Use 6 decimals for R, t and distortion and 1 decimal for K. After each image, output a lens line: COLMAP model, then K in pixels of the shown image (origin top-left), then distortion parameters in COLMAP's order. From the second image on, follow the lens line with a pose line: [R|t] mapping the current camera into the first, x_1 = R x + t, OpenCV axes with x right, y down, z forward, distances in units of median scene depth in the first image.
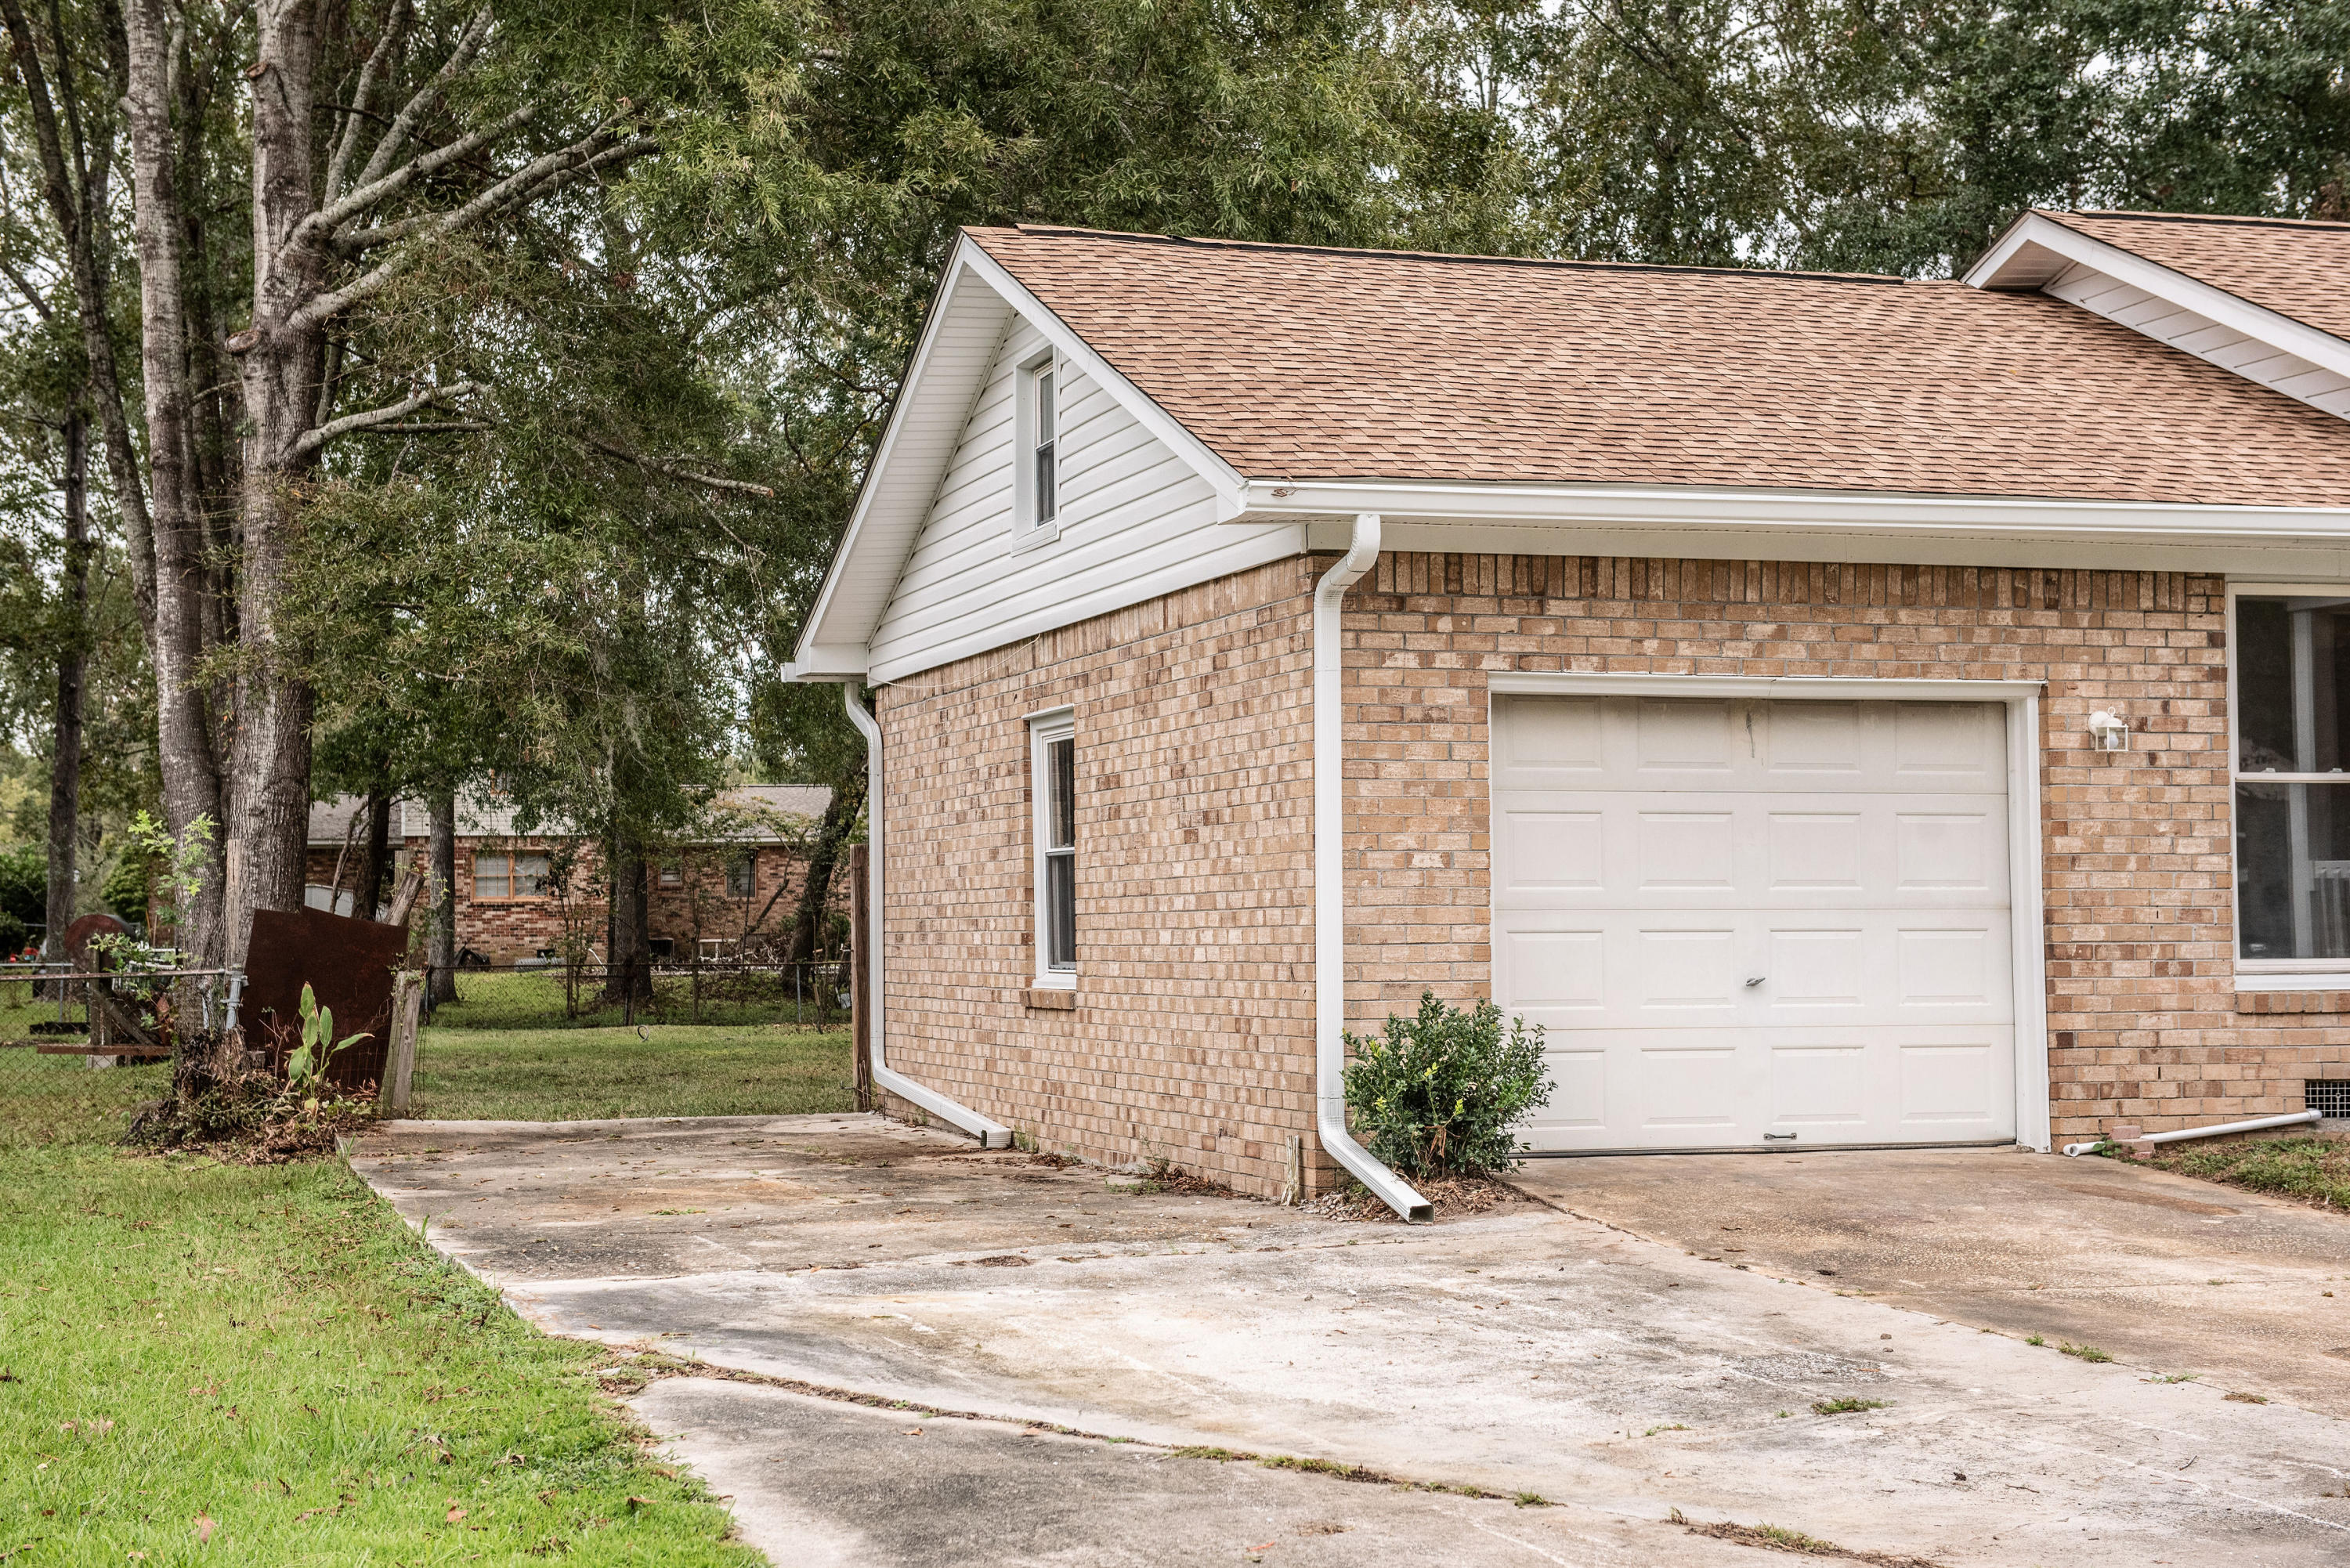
lens RADIAL K [[3636.0, 0, 1173.5], [0, 3636.0, 797.5], [0, 0, 1]] dist [0.090579, 0.000000]
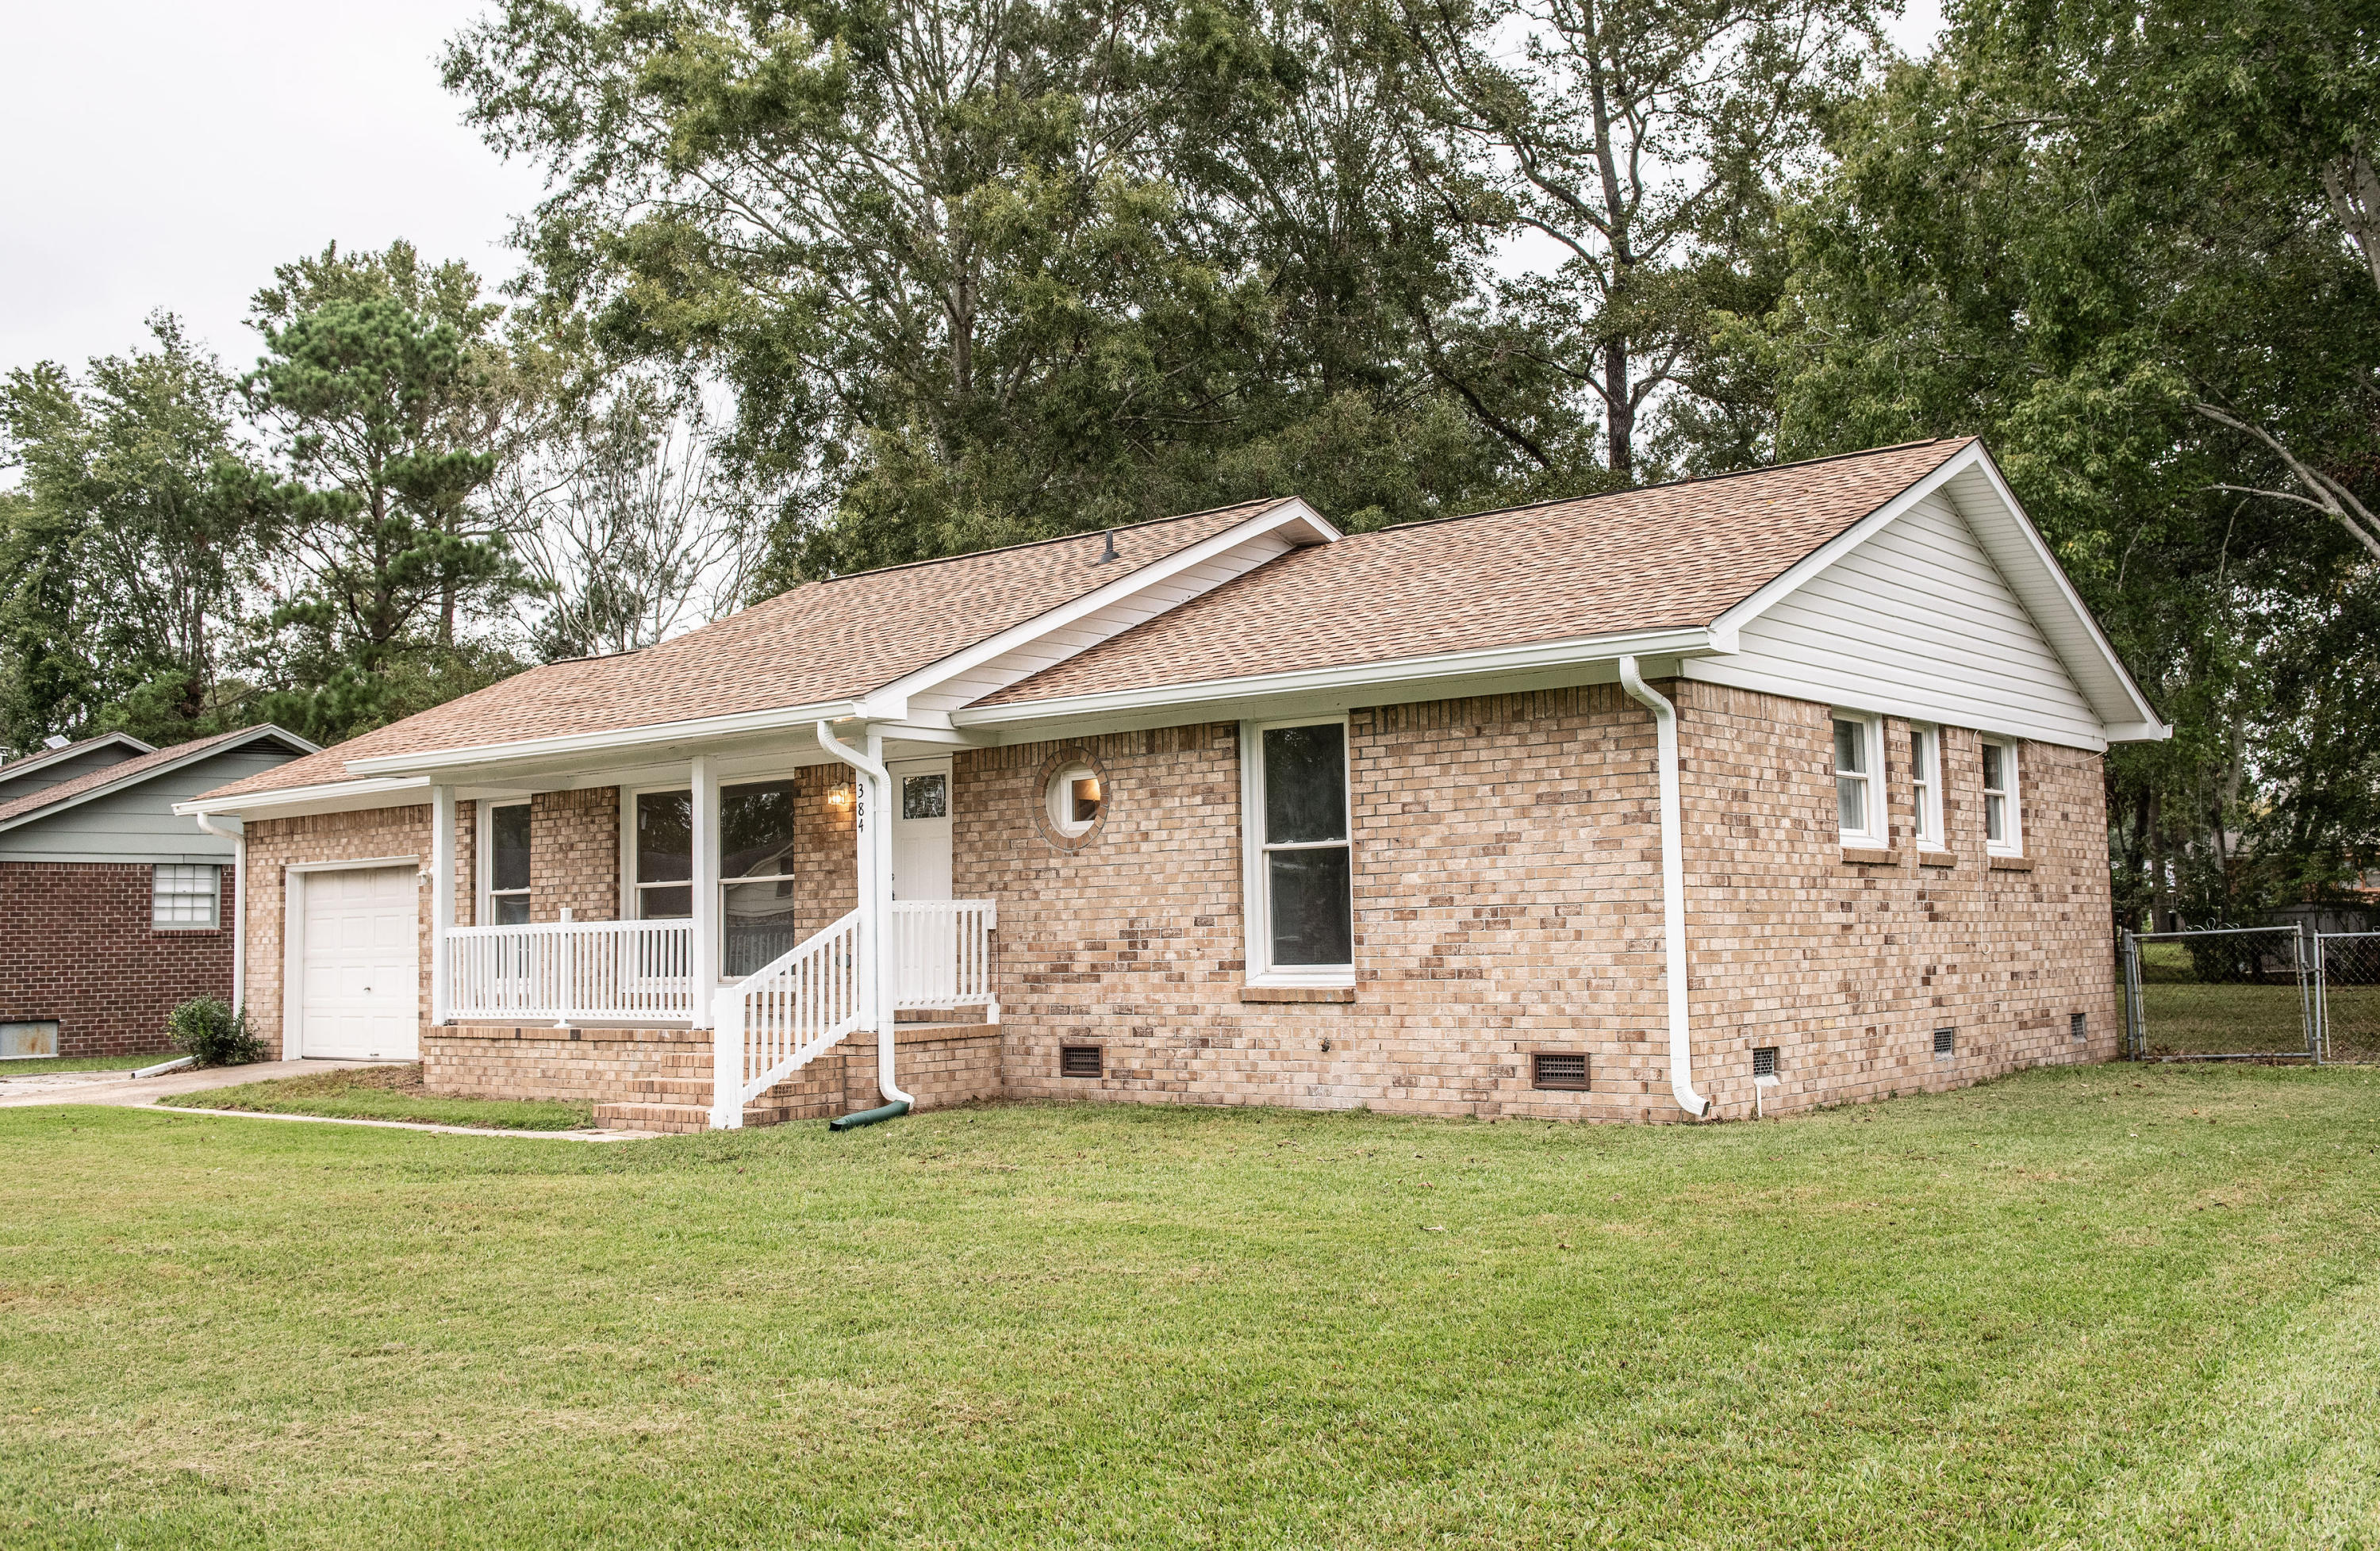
lens RADIAL K [[2214.8, 0, 1223.3], [0, 2214.8, 744.4], [0, 0, 1]] dist [0.001588, 0.000000]
pose [[0.546756, -0.079247, -0.833533, 1.649127], [0.049720, 0.996827, -0.062158, 0.009813], [0.835814, -0.007458, 0.548962, 0.666578]]
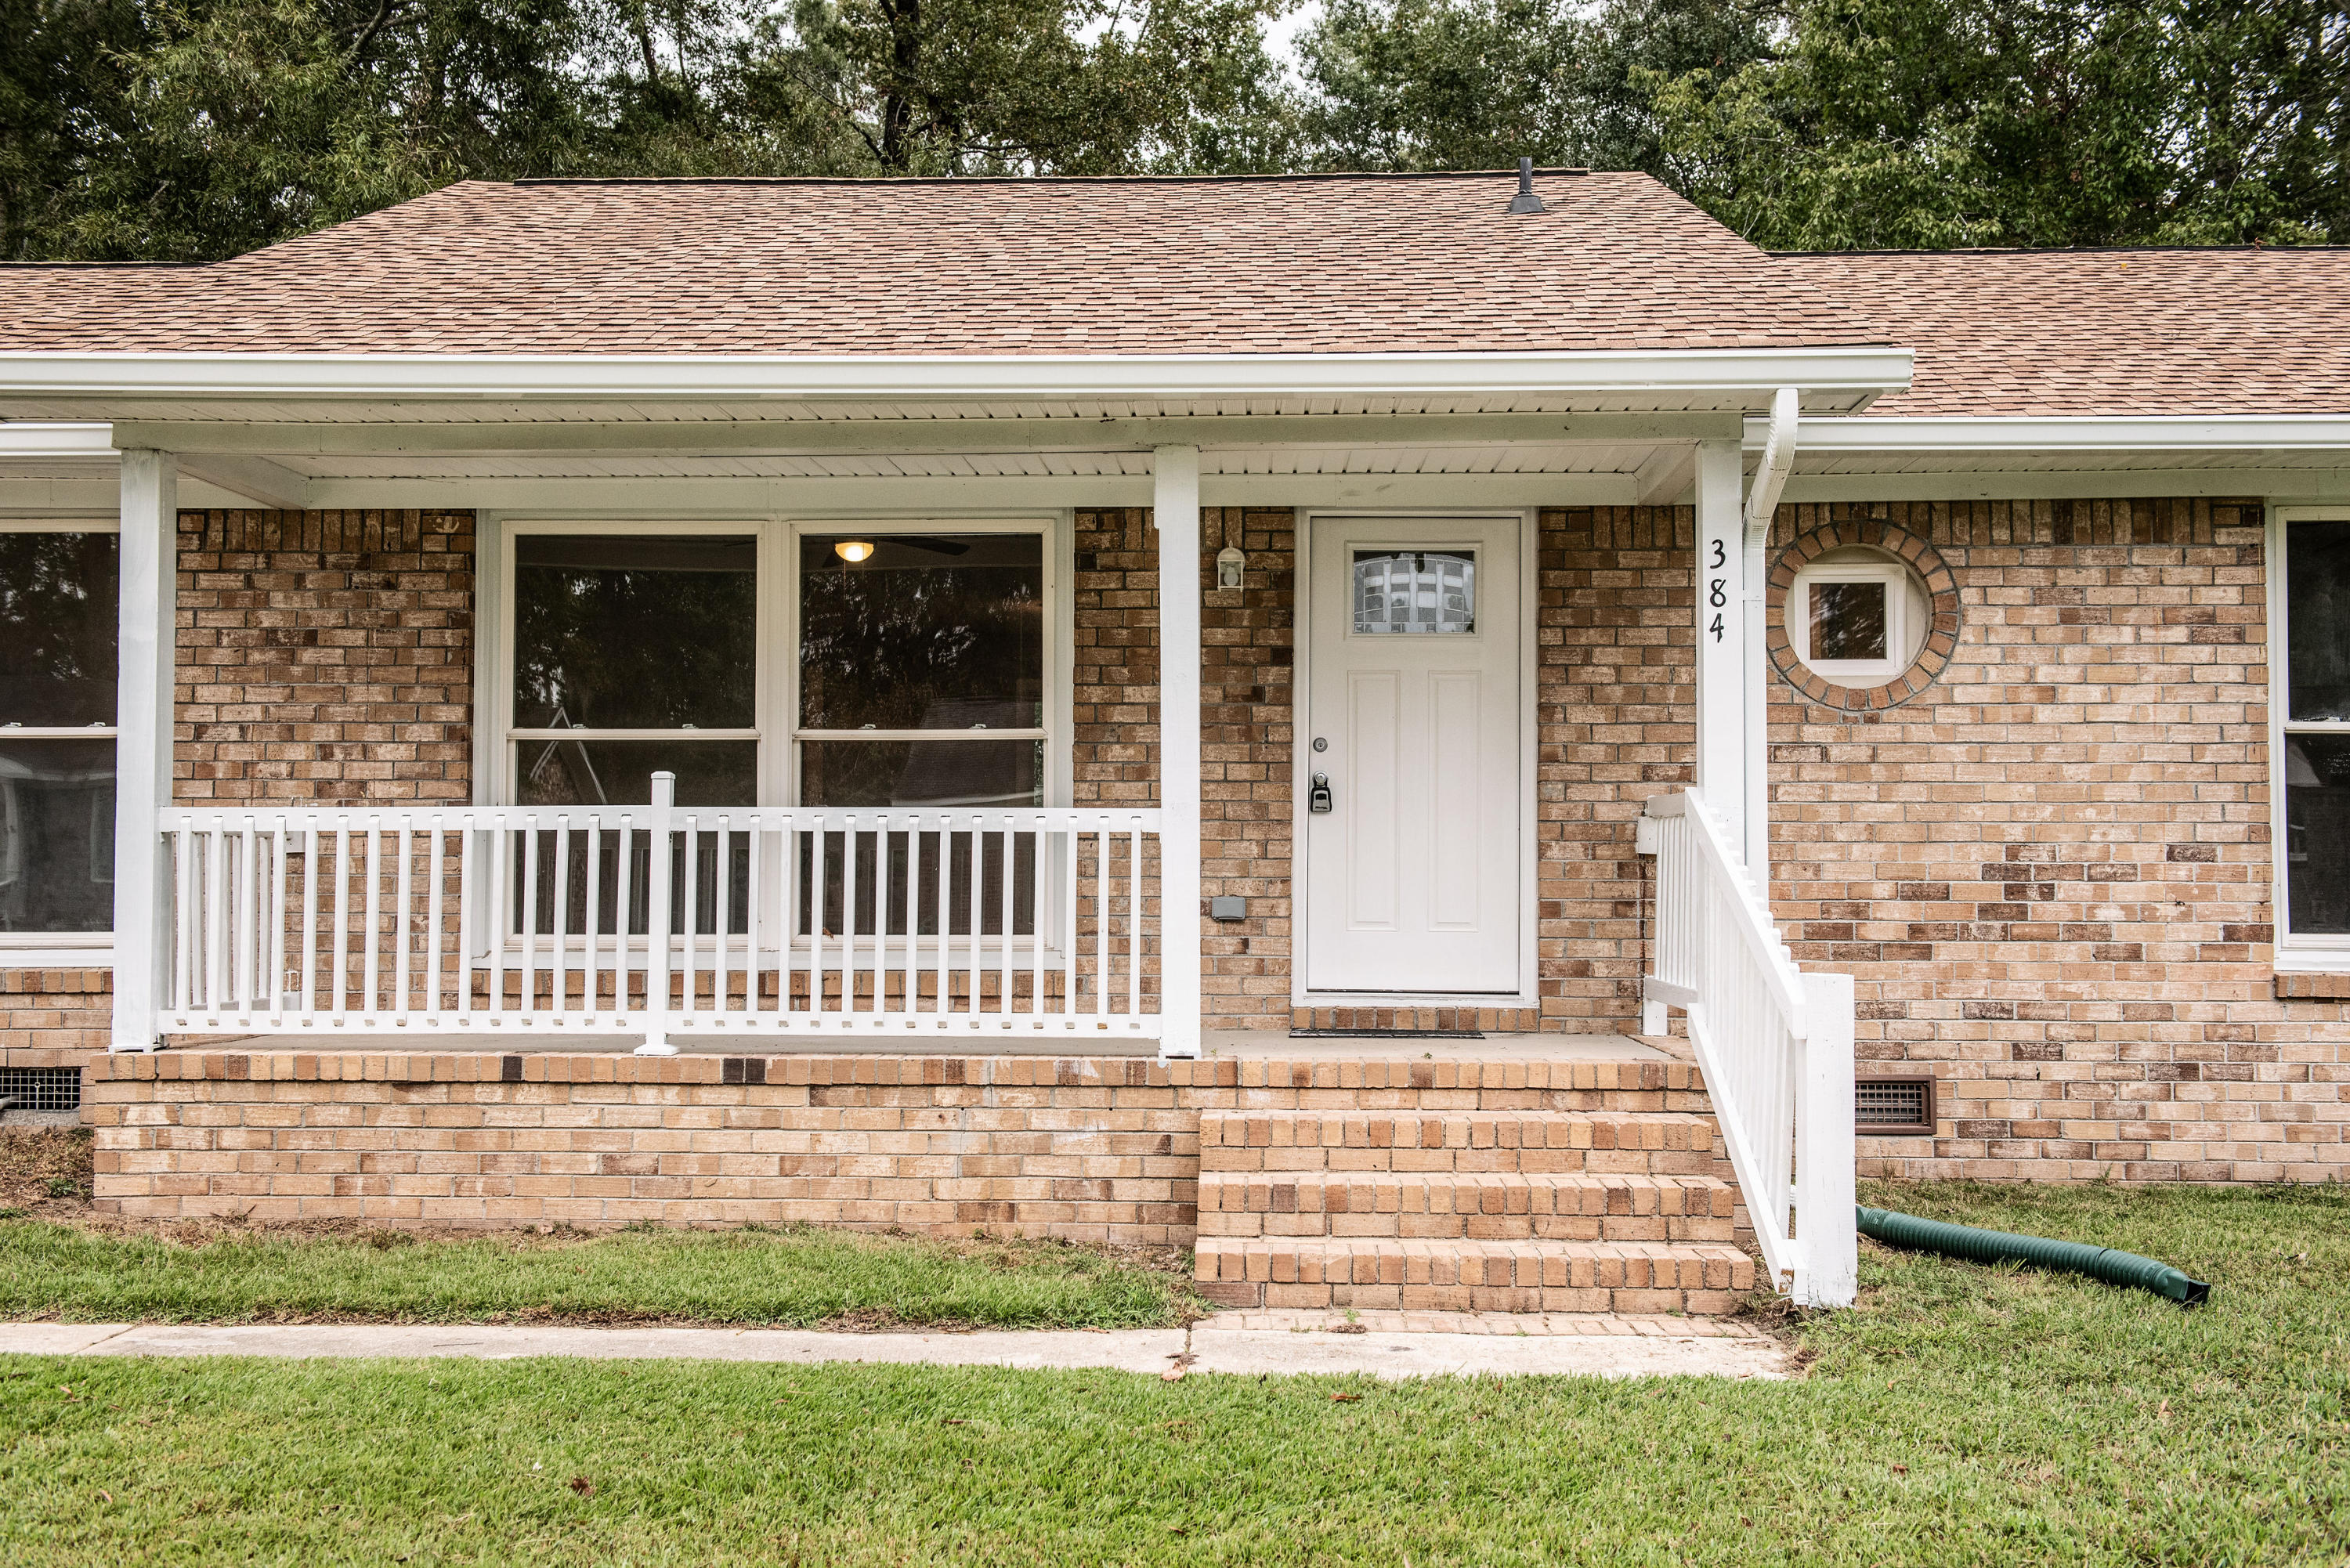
lens RADIAL K [[2326.7, 0, 1180.4], [0, 2326.7, 778.1], [0, 0, 1]] dist [0.043121, 0.000000]
pose [[0.938025, -0.005749, -0.346519, 0.798290], [0.003393, 0.999967, -0.007404, 0.011515], [0.346550, 0.005769, 0.938014, 0.571651]]
